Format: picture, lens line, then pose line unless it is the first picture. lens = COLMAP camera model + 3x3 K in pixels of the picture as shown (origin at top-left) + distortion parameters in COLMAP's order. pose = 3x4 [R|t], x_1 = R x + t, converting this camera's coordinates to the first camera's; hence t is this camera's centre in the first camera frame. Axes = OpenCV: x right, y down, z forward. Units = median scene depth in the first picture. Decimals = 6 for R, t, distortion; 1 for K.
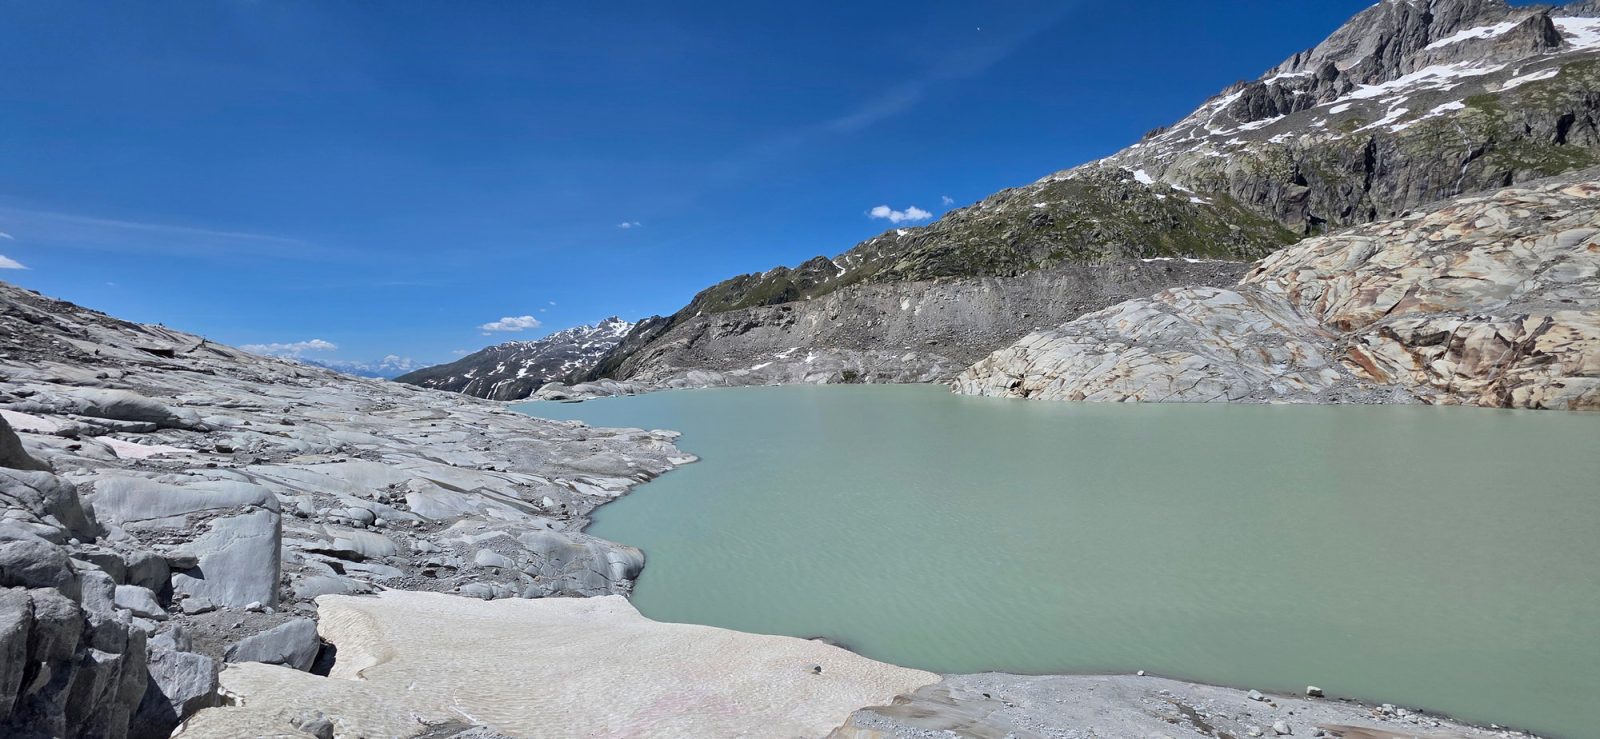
lens RADIAL K [[633.0, 0, 806.9], [0, 633.0, 367.6], [0, 0, 1]] dist [0.001218, -0.000024]
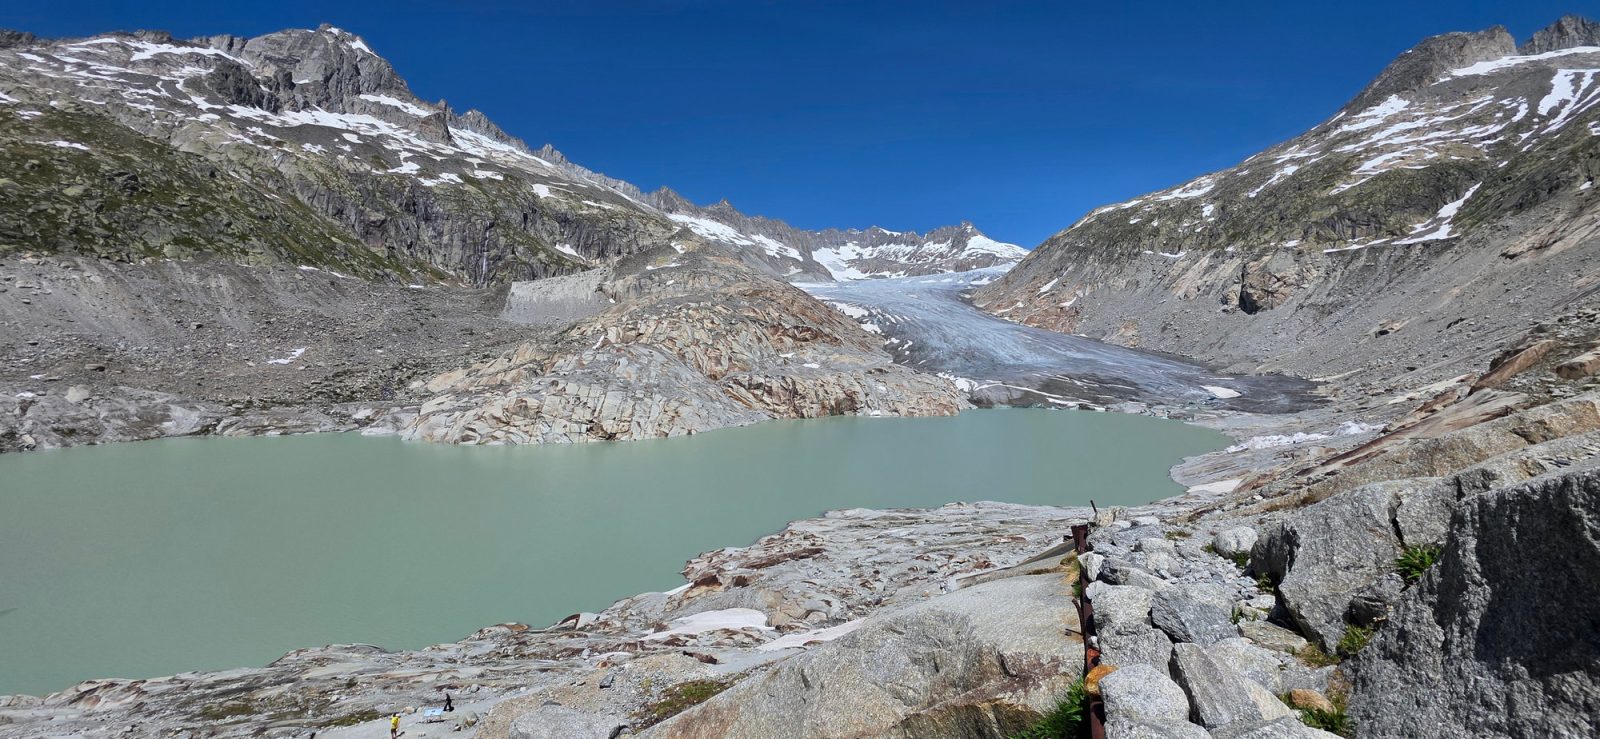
lens RADIAL K [[633.0, 0, 806.9], [0, 633.0, 367.6], [0, 0, 1]] dist [0.001218, -0.000024]
pose [[0.027351, -0.017852, 0.999466, -0.277231], [-0.003883, 0.999831, 0.017965, -0.037220], [-0.999618, -0.004372, 0.027277, 0.203033]]
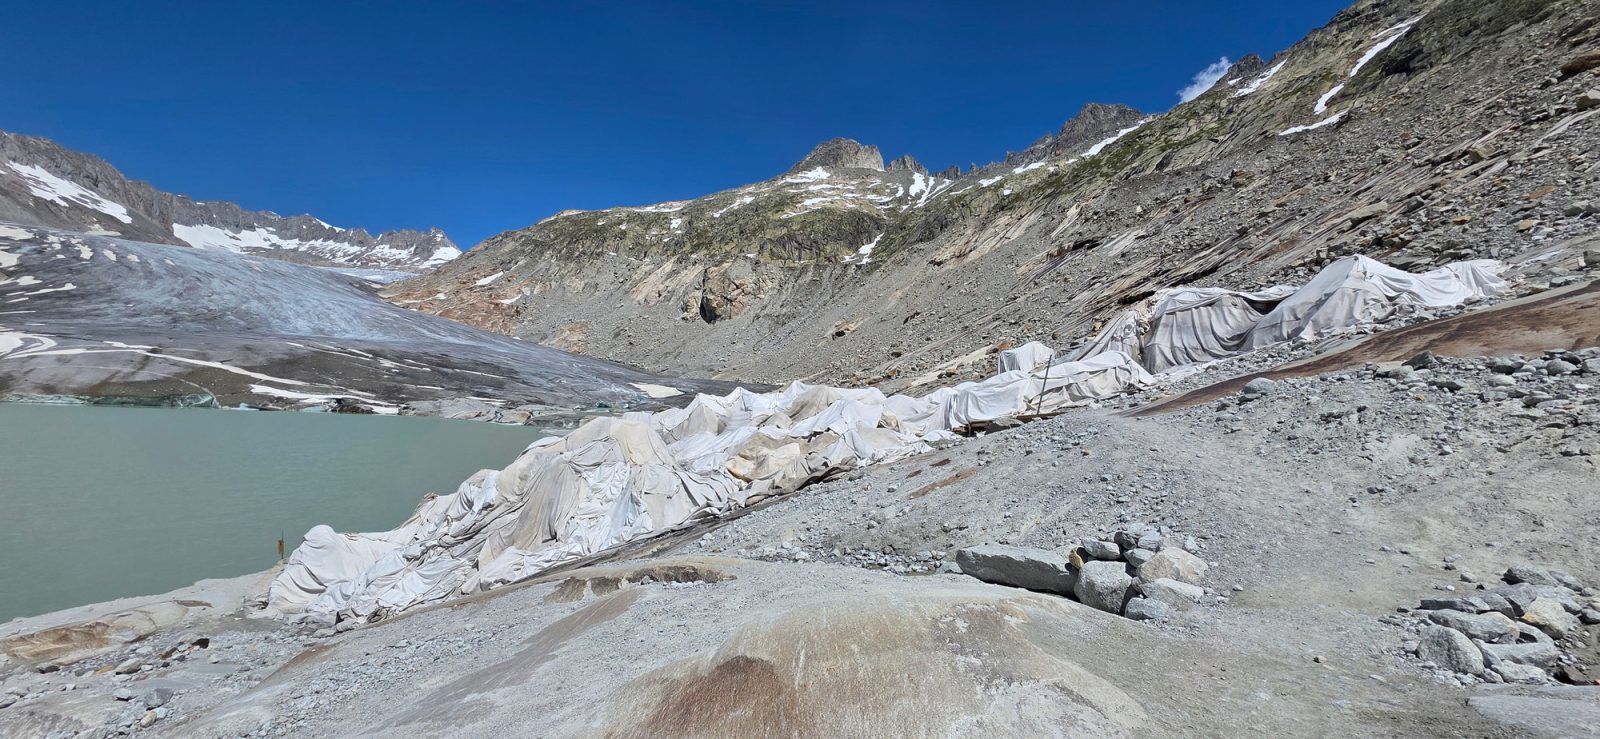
lens RADIAL K [[633.0, 0, 806.9], [0, 633.0, 367.6], [0, 0, 1]] dist [0.001218, -0.000024]
pose [[-0.668068, 0.025640, 0.743659, -0.192776], [-0.036613, 0.997063, -0.067269, -0.025807], [-0.743199, -0.072168, -0.665167, 0.144797]]
